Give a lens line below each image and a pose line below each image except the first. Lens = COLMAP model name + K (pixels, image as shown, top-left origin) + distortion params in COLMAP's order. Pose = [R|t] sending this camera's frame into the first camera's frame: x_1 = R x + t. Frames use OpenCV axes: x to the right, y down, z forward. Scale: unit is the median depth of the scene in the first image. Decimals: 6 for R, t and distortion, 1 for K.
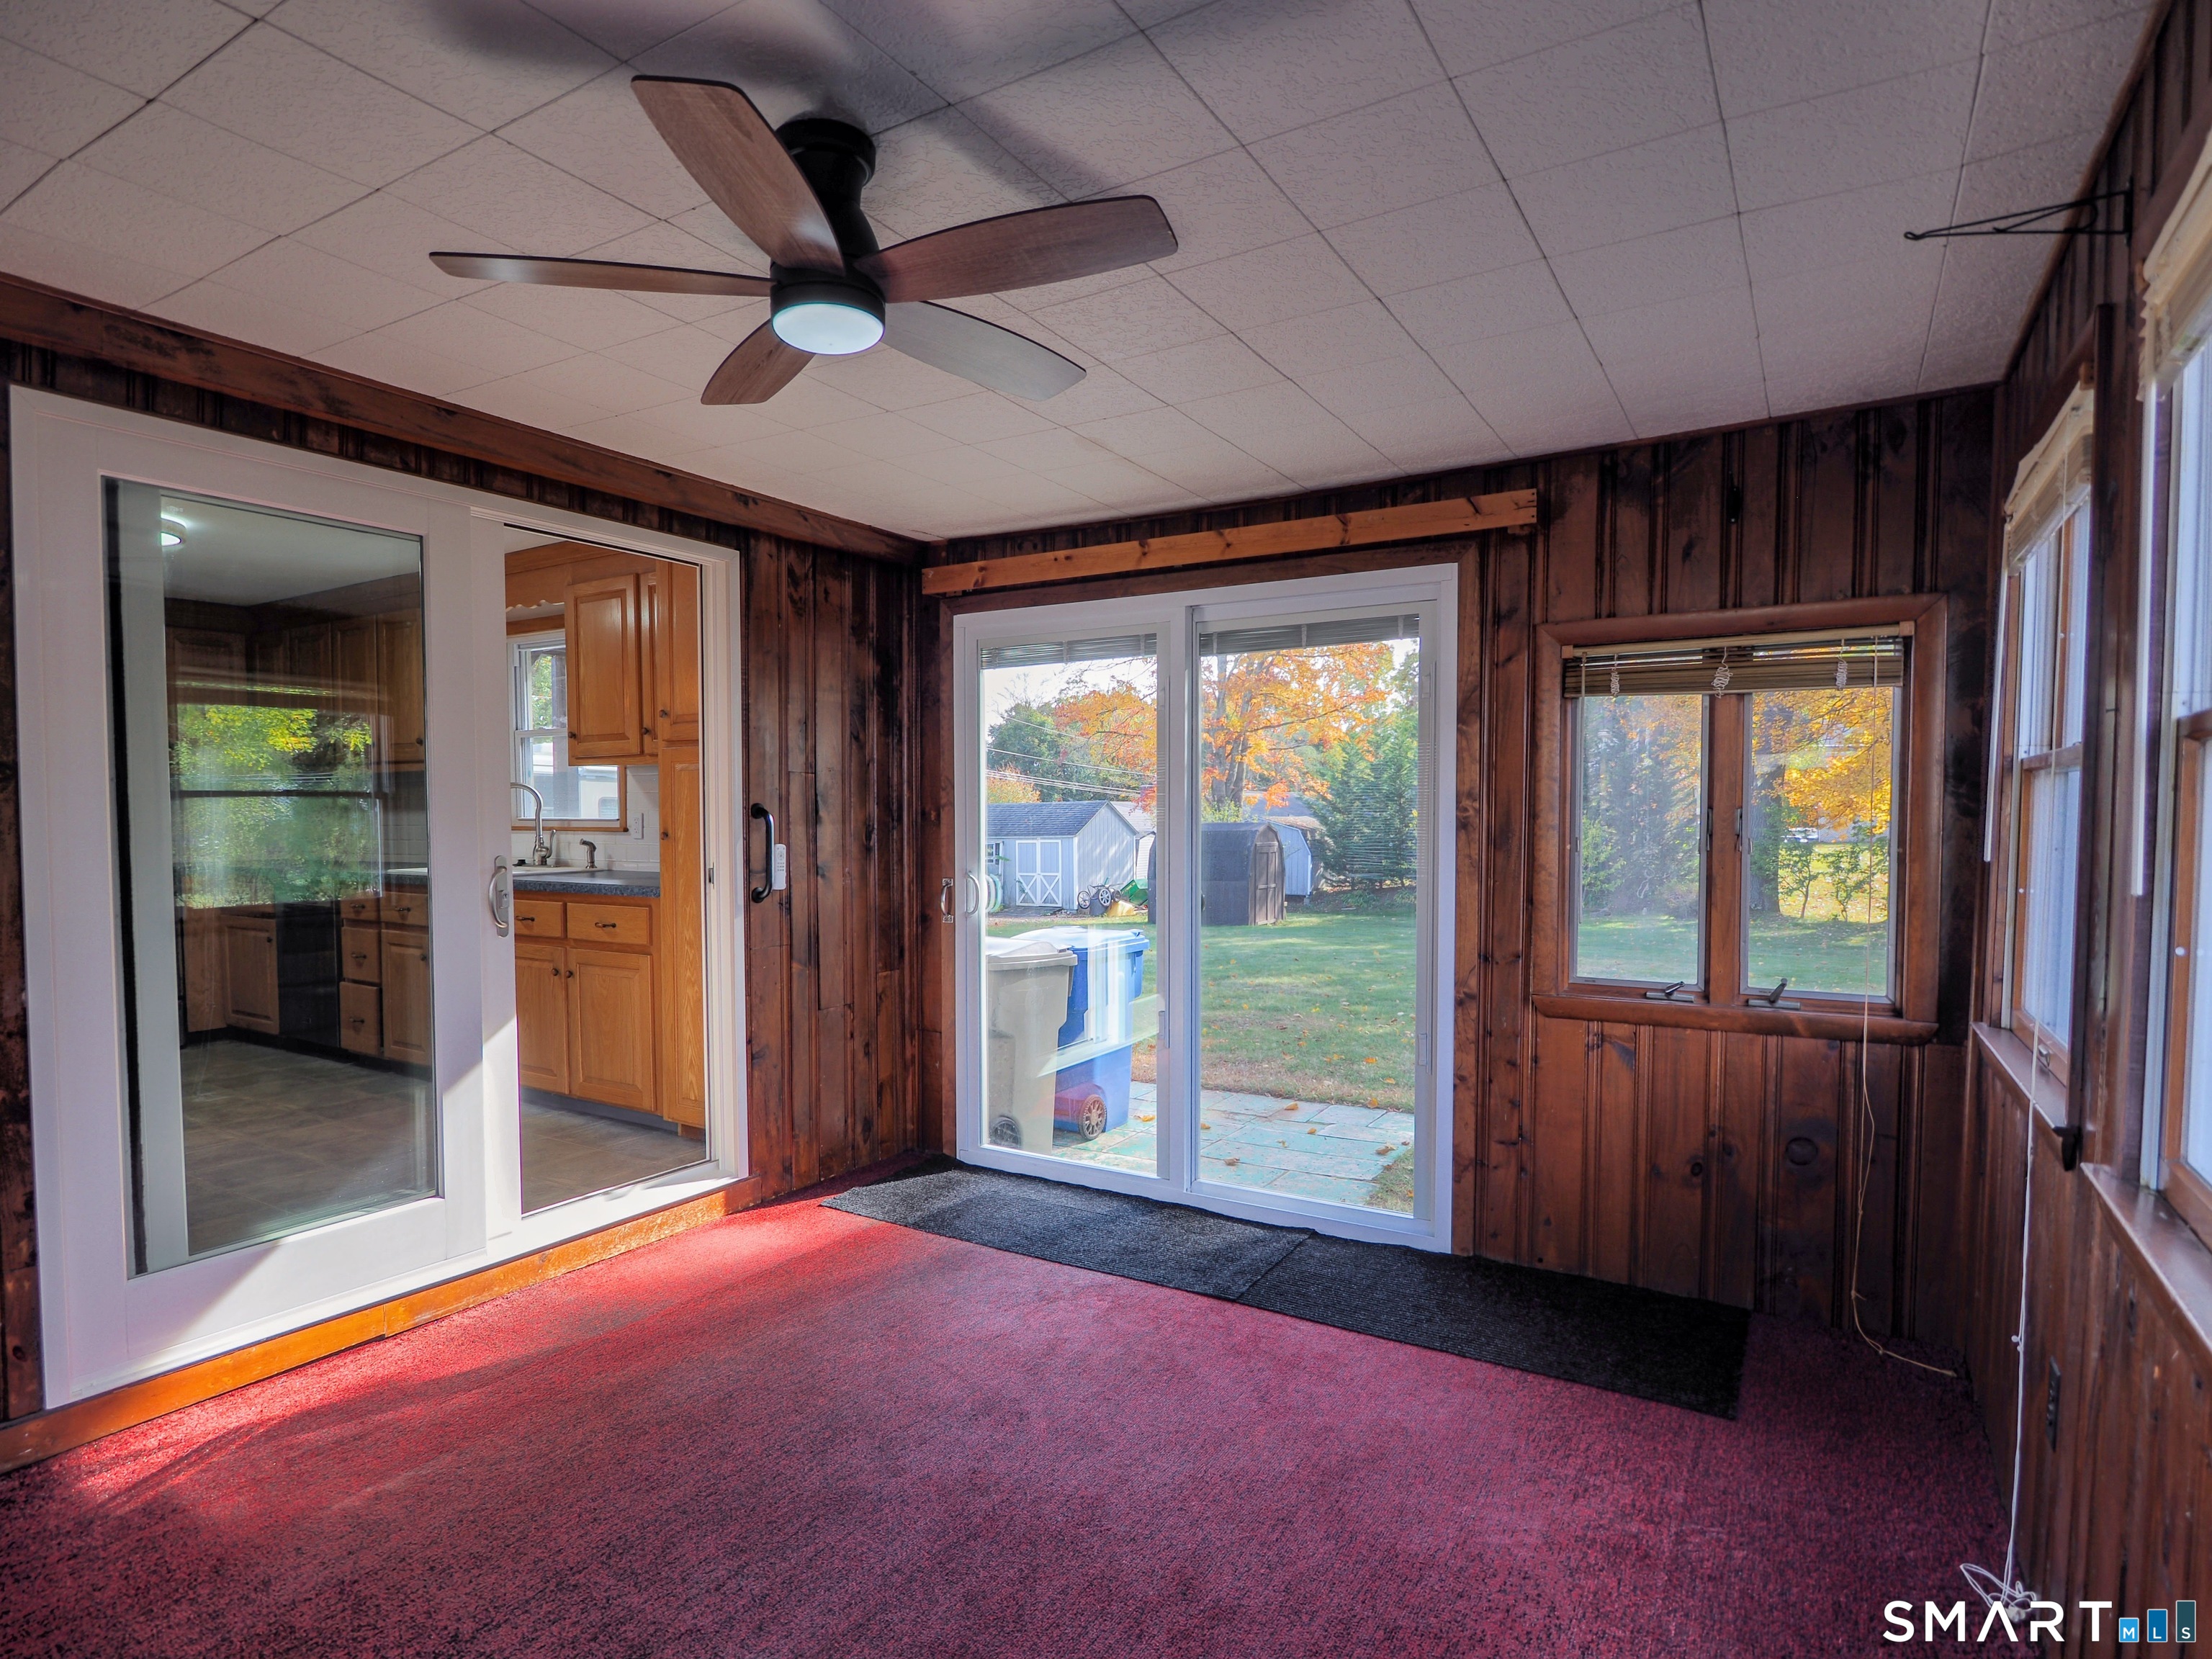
lens RADIAL K [[1174.7, 0, 1095.5], [0, 1174.7, 840.8], [0, 0, 1]] dist [-0.015600, -0.001926]
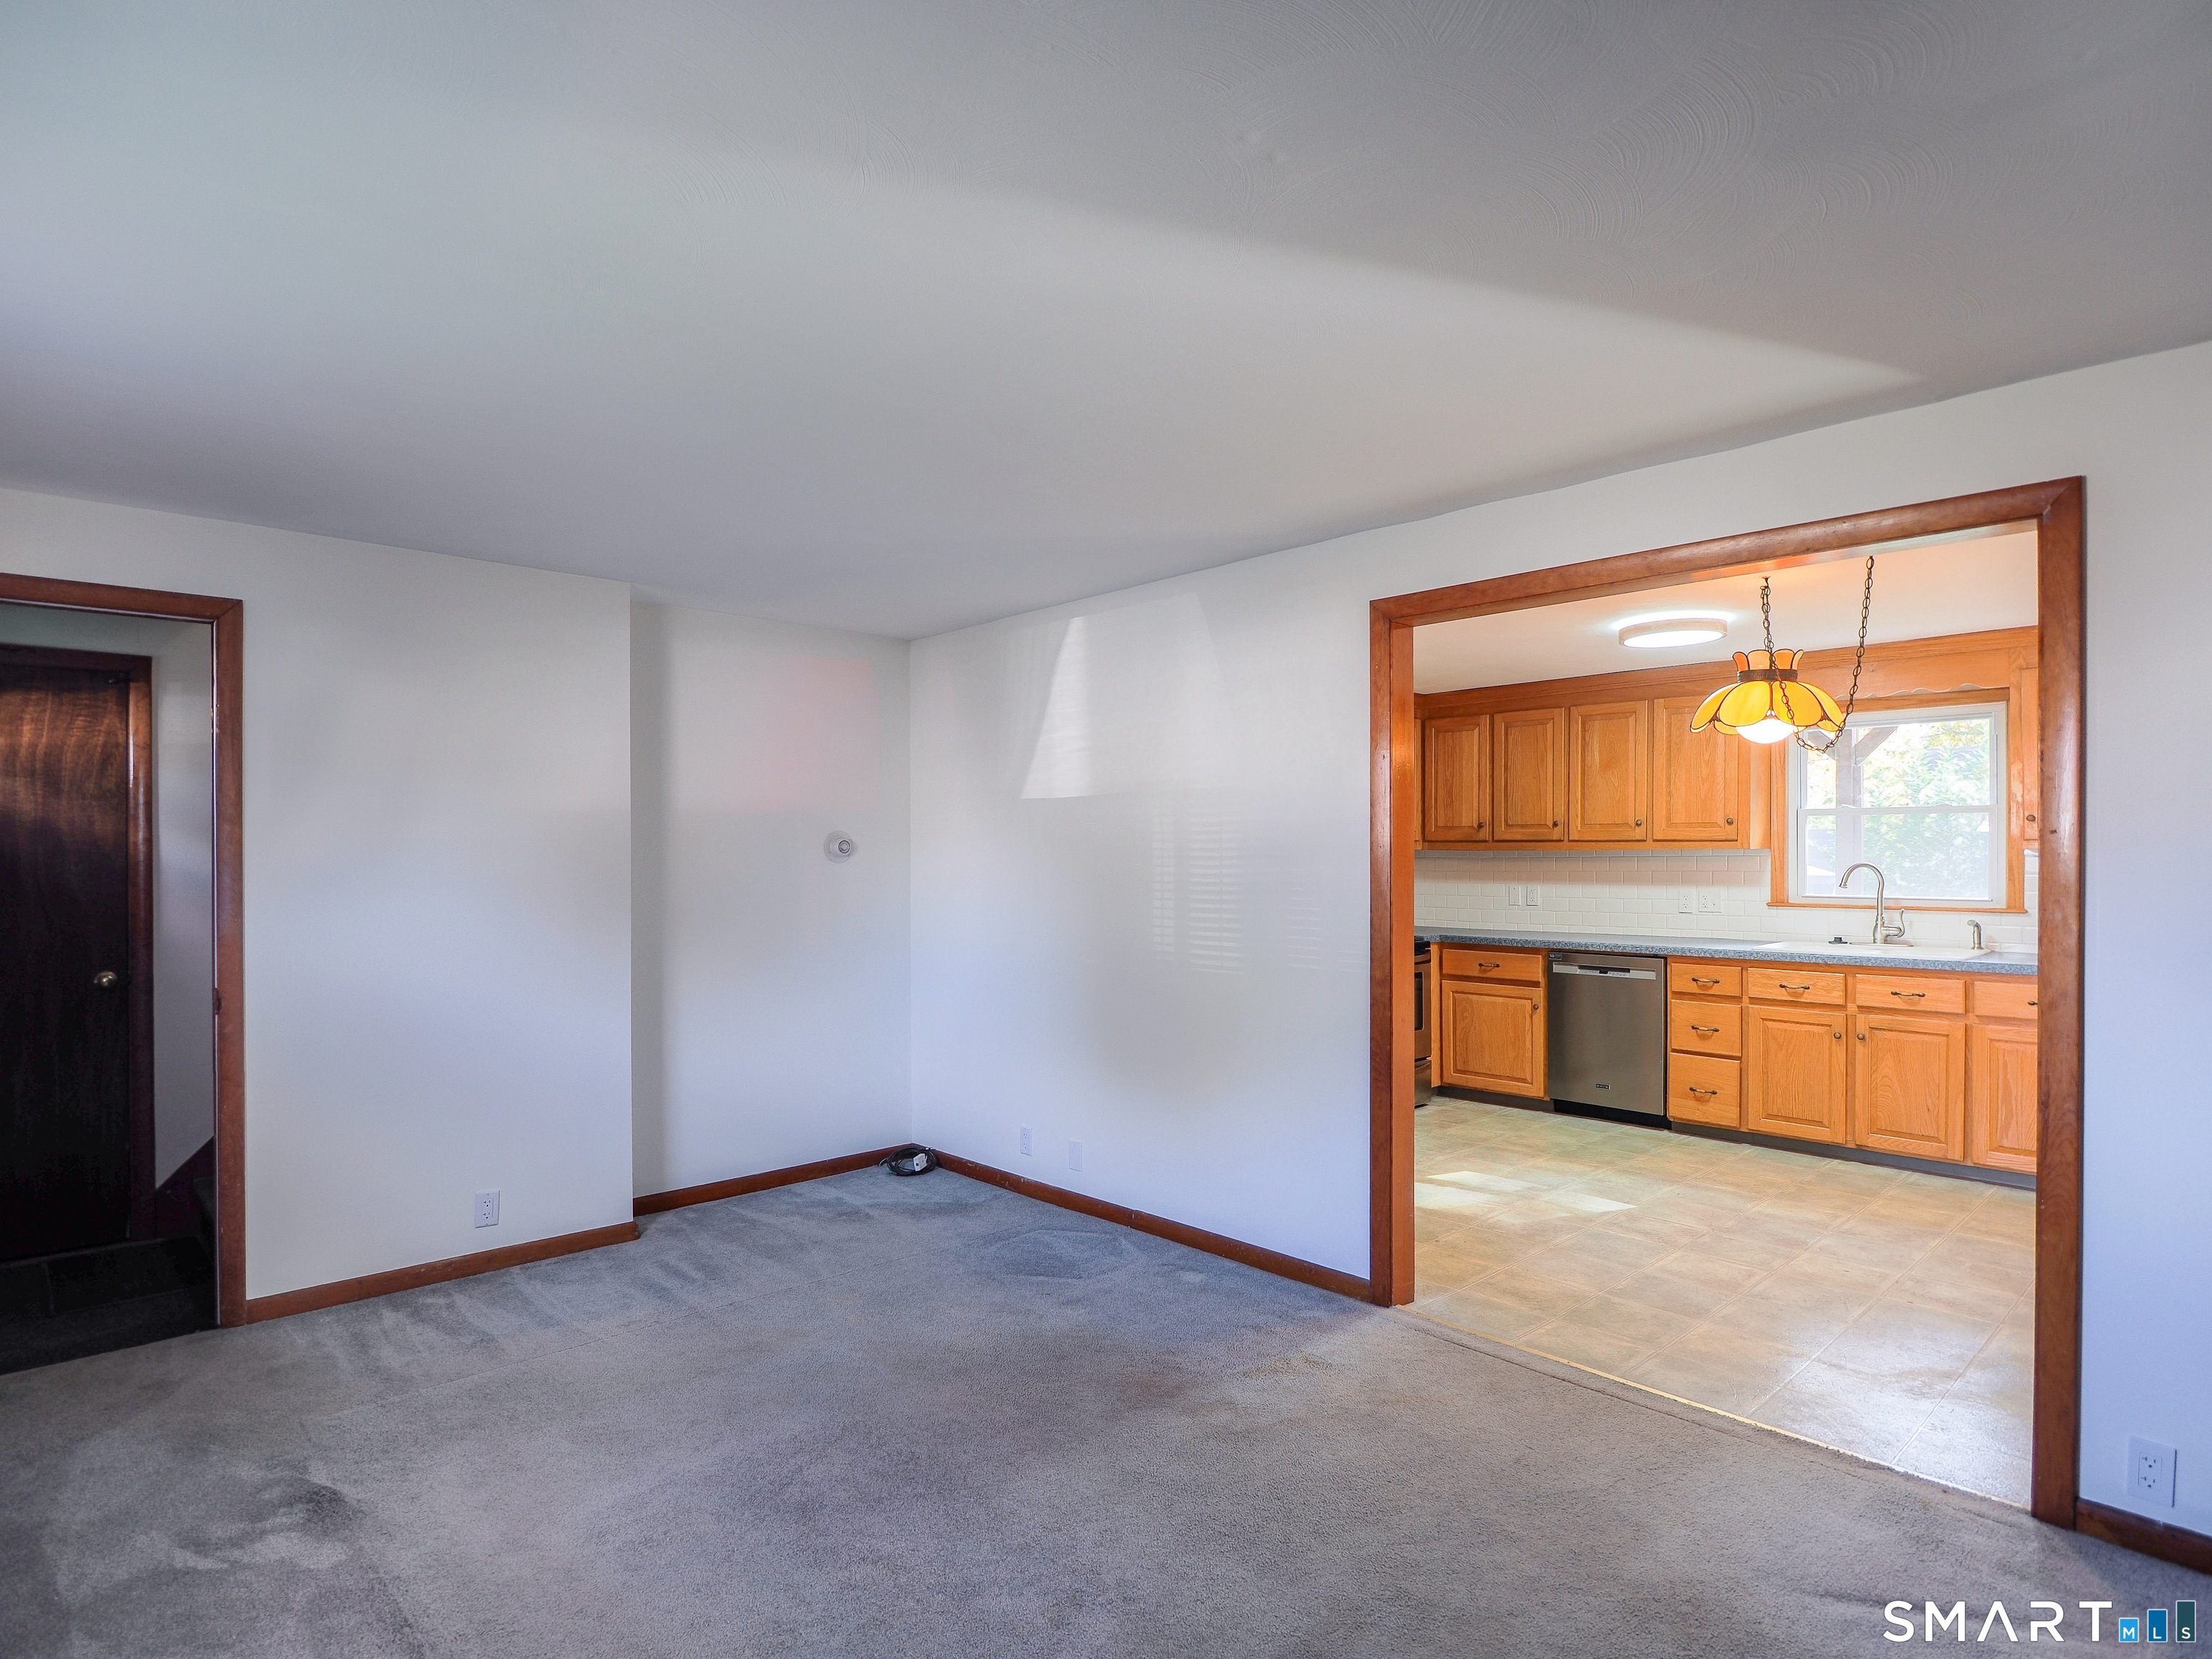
lens RADIAL K [[1174.7, 0, 1101.2], [0, 1174.7, 842.1], [0, 0, 1]] dist [-0.015600, -0.001926]
pose [[0.963252, -0.000910, -0.268598, -0.943825], [-0.008693, 0.999365, -0.034559, -0.029068], [0.268459, 0.035624, 0.962632, -0.164674]]
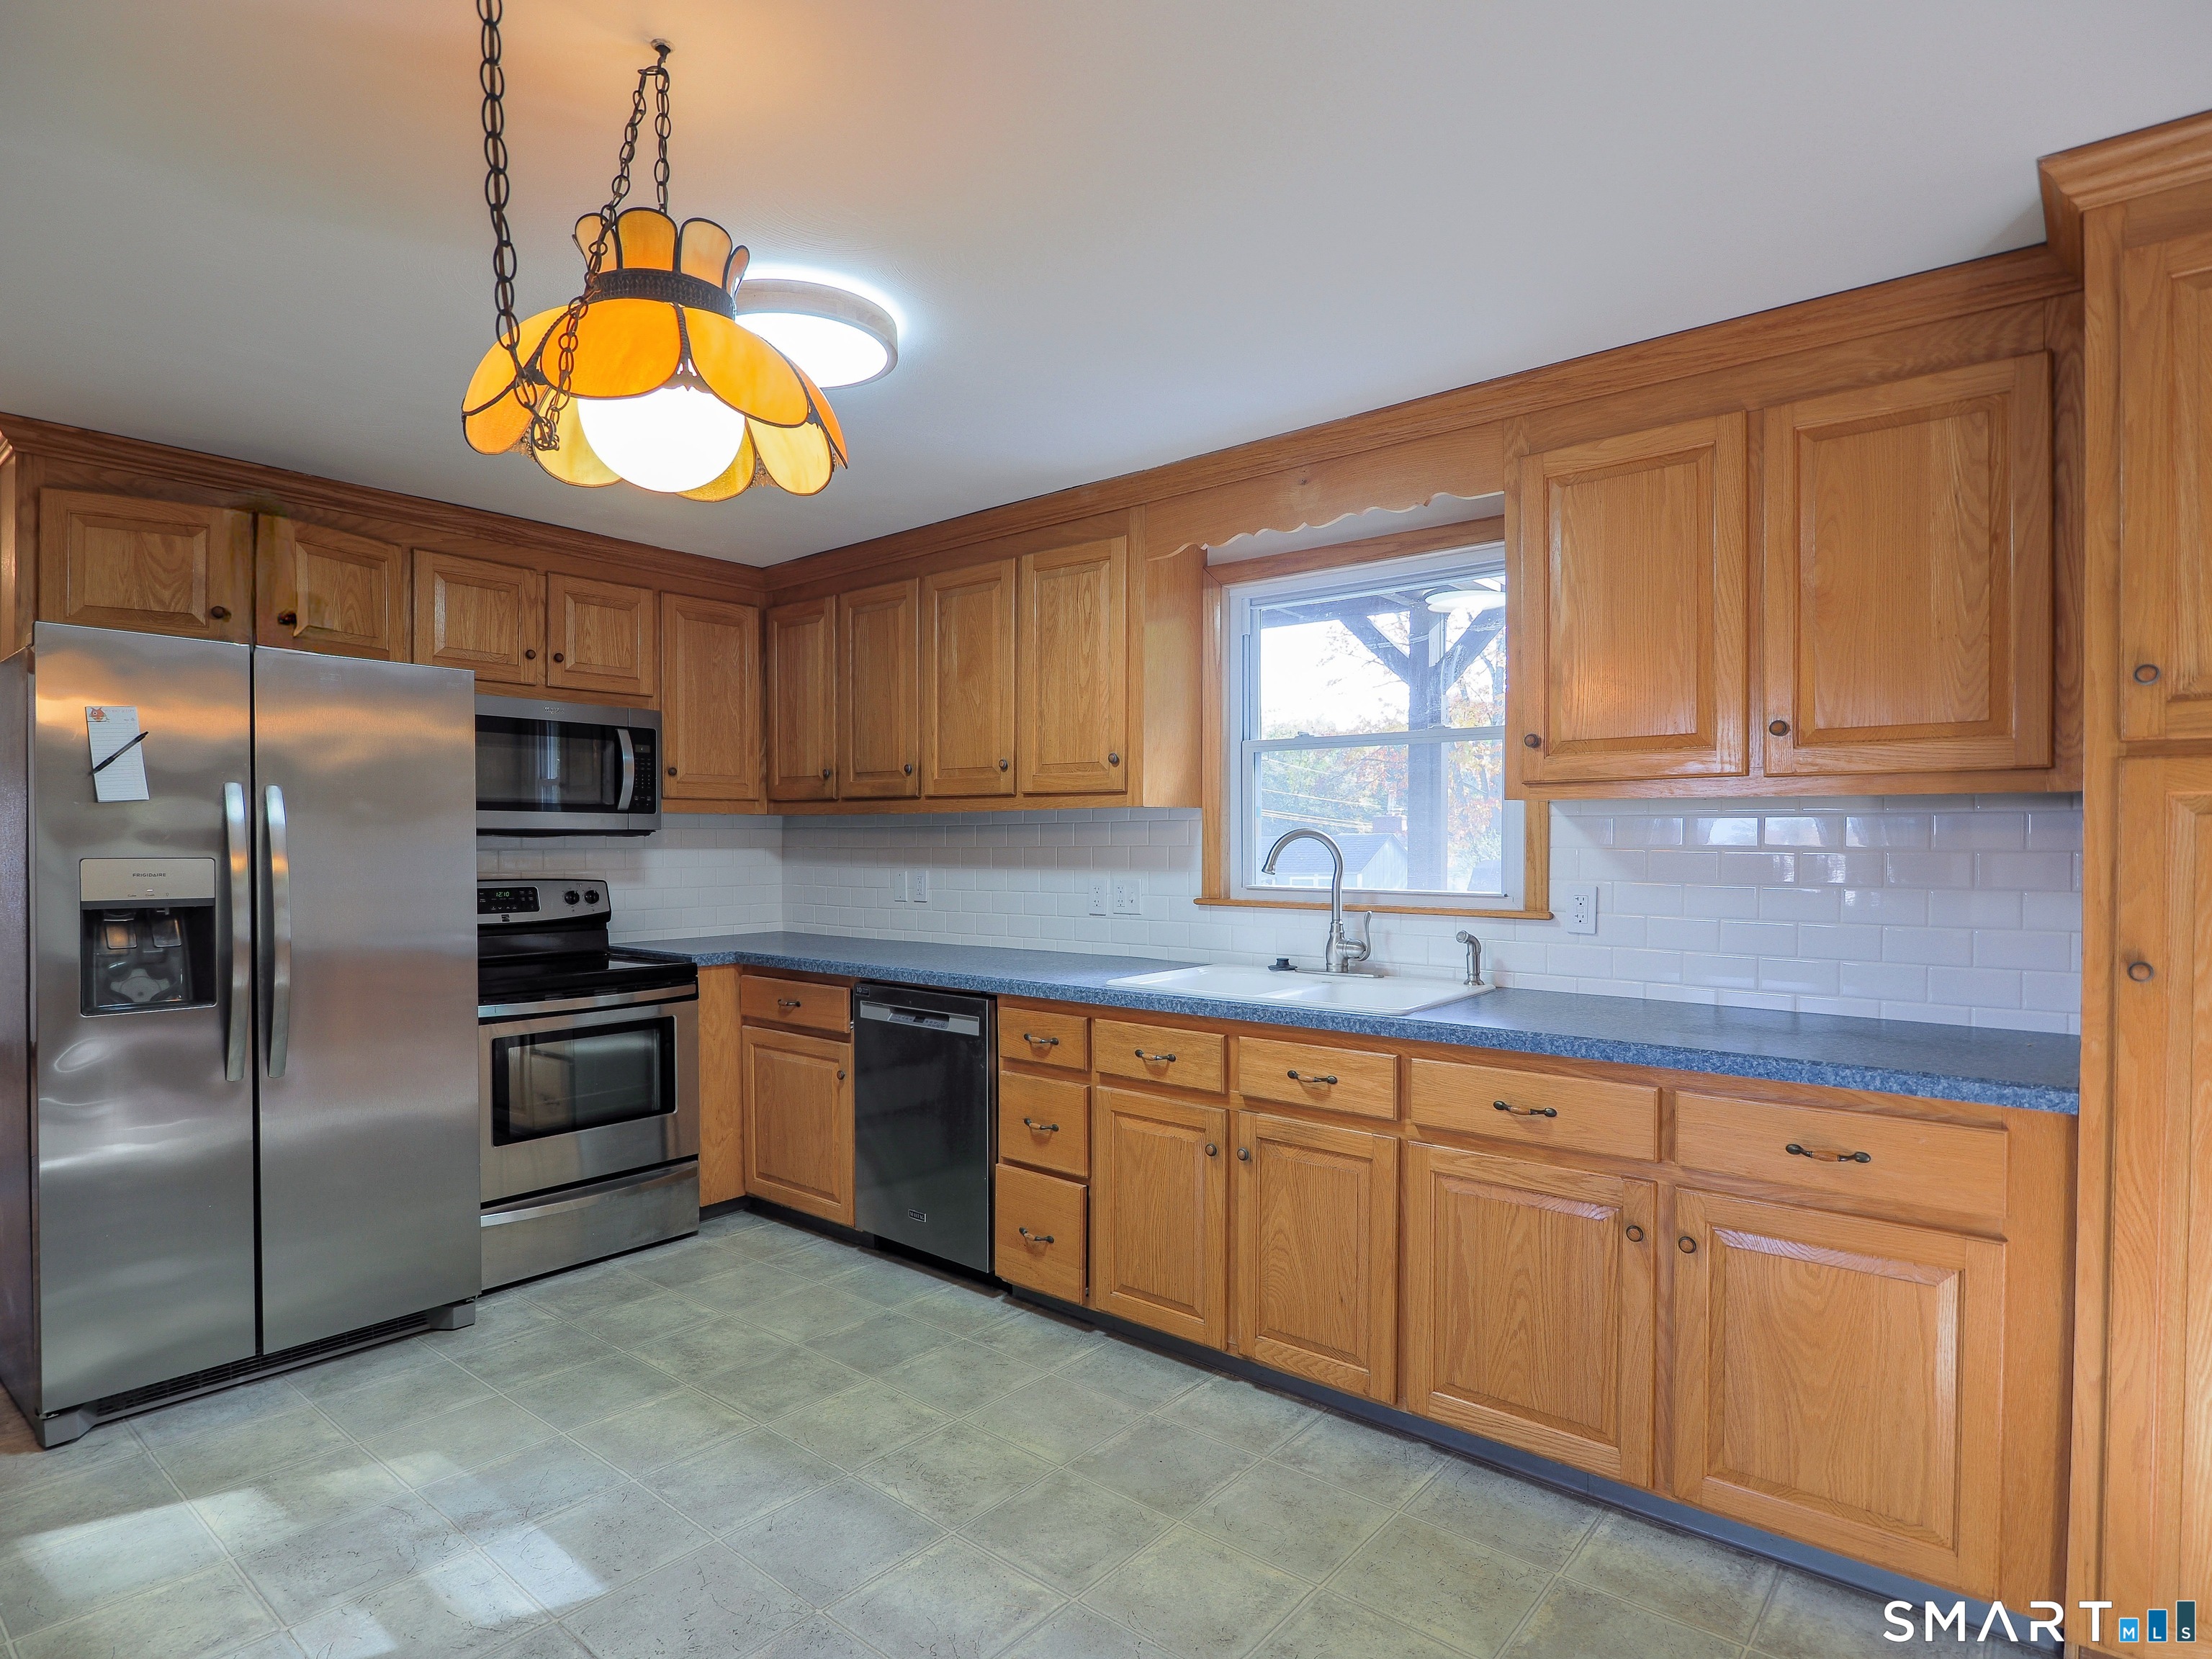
lens RADIAL K [[1174.7, 0, 1108.3], [0, 1174.7, 846.2], [0, 0, 1]] dist [-0.015600, -0.001926]
pose [[0.989931, 0.004136, -0.141493, -0.559633], [-0.007372, 0.999723, -0.022353, -0.030167], [0.141361, 0.023171, 0.989687, 0.457782]]
